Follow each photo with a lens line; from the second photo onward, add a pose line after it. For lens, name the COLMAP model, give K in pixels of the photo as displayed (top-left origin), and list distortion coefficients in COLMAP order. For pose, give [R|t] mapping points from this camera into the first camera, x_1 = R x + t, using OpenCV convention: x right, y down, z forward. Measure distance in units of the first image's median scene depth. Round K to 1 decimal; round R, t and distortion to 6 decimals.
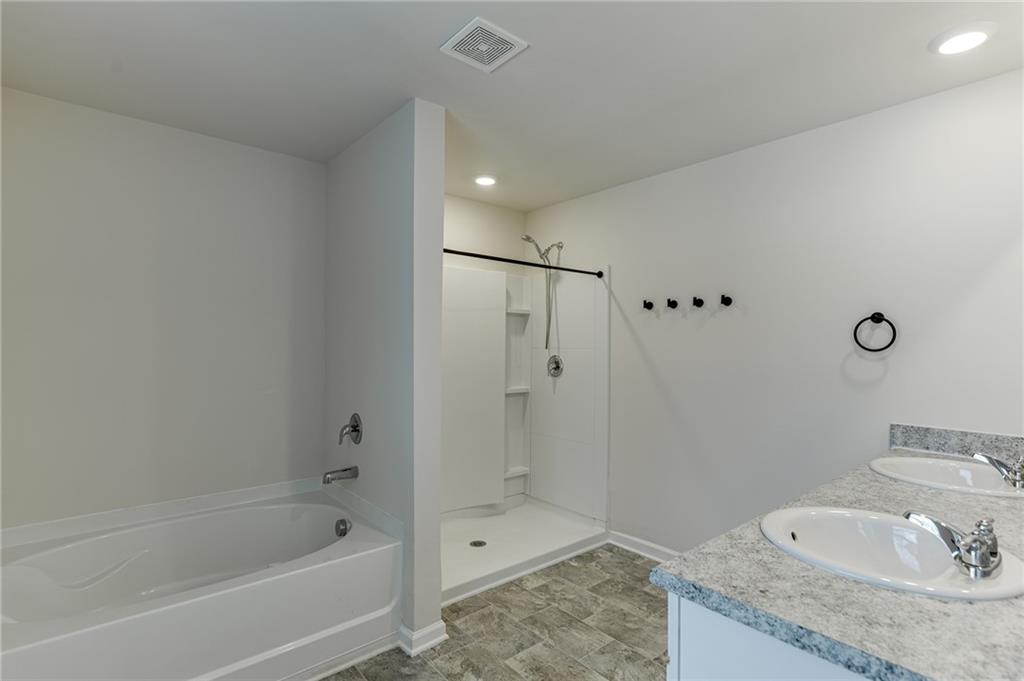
lens RADIAL K [[501.1, 0, 517.7], [0, 501.1, 340.9], [0, 0, 1]] dist [-0.010824, 0.001316]
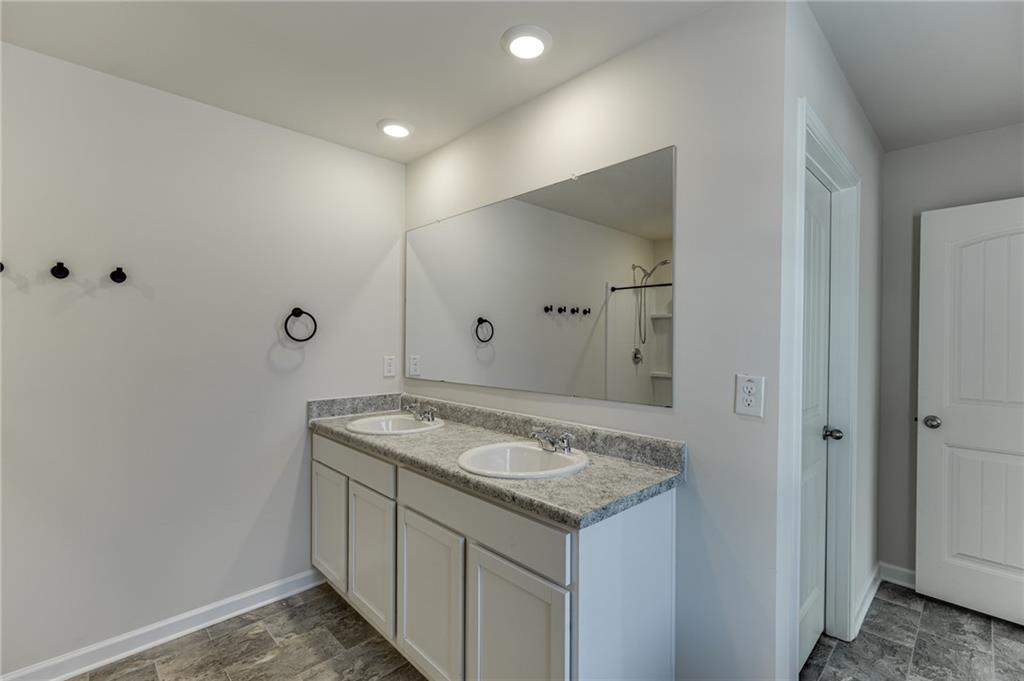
lens RADIAL K [[459.8, 0, 522.4], [0, 459.8, 343.2], [0, 0, 1]] dist [0.011632, -0.001619]
pose [[-0.083154, -0.018559, 0.996364, -0.402469], [-0.014168, 0.999748, 0.017439, -0.001055], [-0.996436, -0.012667, -0.083396, 0.579623]]
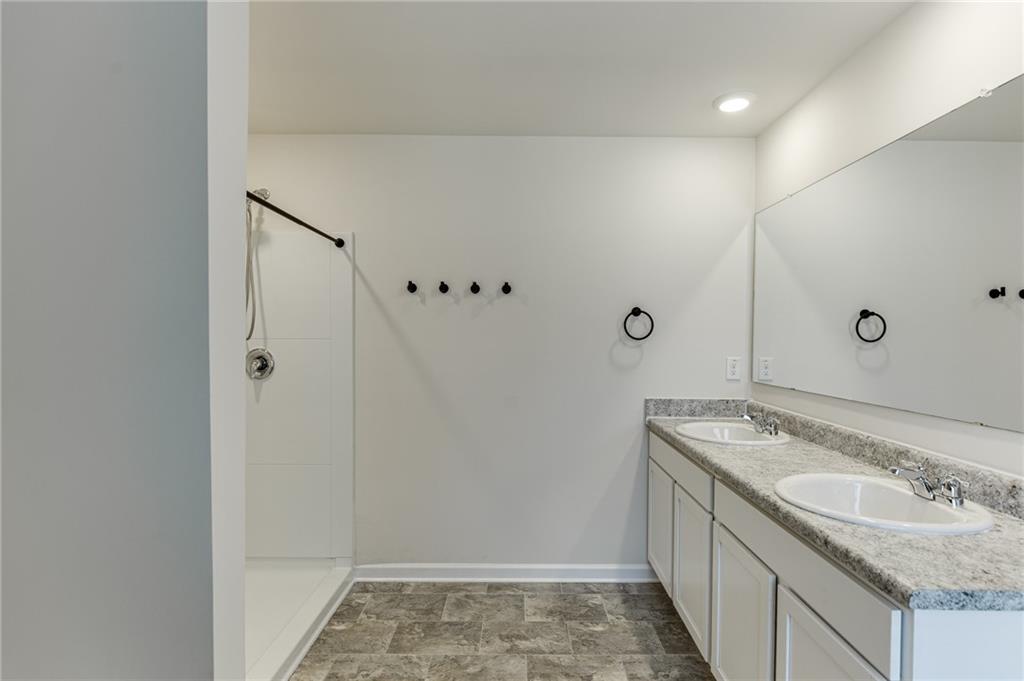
lens RADIAL K [[501.1, 0, 517.0], [0, 501.1, 341.8], [0, 0, 1]] dist [-0.010824, 0.001316]
pose [[0.644594, -0.014644, 0.764385, -0.391684], [-0.006651, 0.999671, 0.024760, -0.002019], [-0.764496, -0.021044, 0.644285, 0.453555]]
